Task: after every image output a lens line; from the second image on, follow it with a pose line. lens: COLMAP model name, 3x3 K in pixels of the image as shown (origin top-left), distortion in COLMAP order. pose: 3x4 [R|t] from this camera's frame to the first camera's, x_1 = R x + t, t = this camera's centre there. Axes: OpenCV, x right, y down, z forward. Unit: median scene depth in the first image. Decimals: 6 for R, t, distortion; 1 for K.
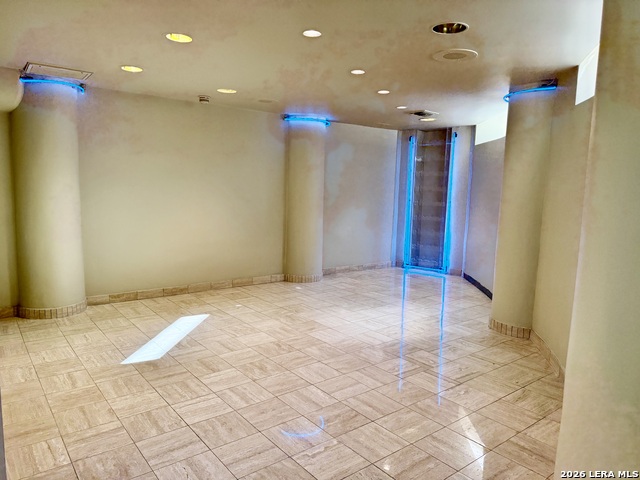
lens RADIAL K [[451.1, 0, 321.0], [0, 451.1, 237.0], [0, 0, 1]] dist [0.051911, -0.039412]
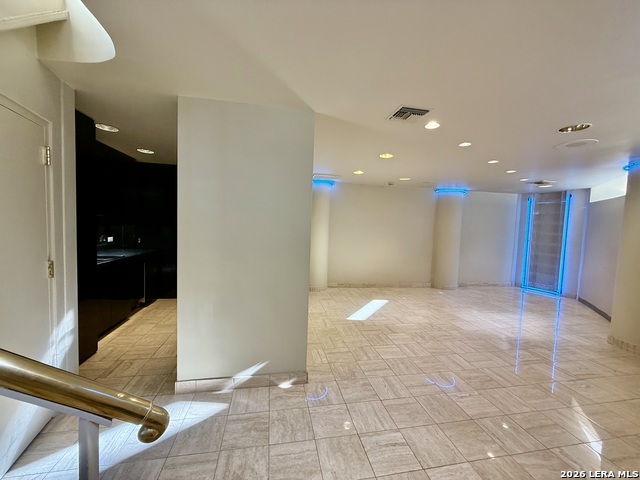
lens RADIAL K [[254.9, 0, 317.8], [0, 254.9, 237.3], [0, 0, 1]] dist [0.000566, 0.001287]
pose [[0.886515, 0.029797, -0.461739, -0.038289], [-0.065159, 0.996019, -0.060827, -0.000659], [0.458089, 0.084010, 0.884928, -0.052029]]
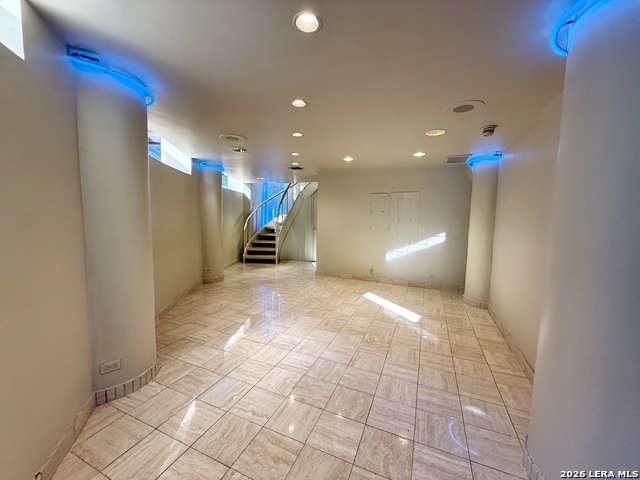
lens RADIAL K [[254.9, 0, 319.4], [0, 254.9, 239.7], [0, 0, 1]] dist [0.000566, 0.001287]
pose [[-0.878271, -0.002590, -0.478156, 0.365192], [-0.096810, 0.980239, 0.172509, -0.168045], [0.468261, 0.197800, -0.861166, 1.639636]]
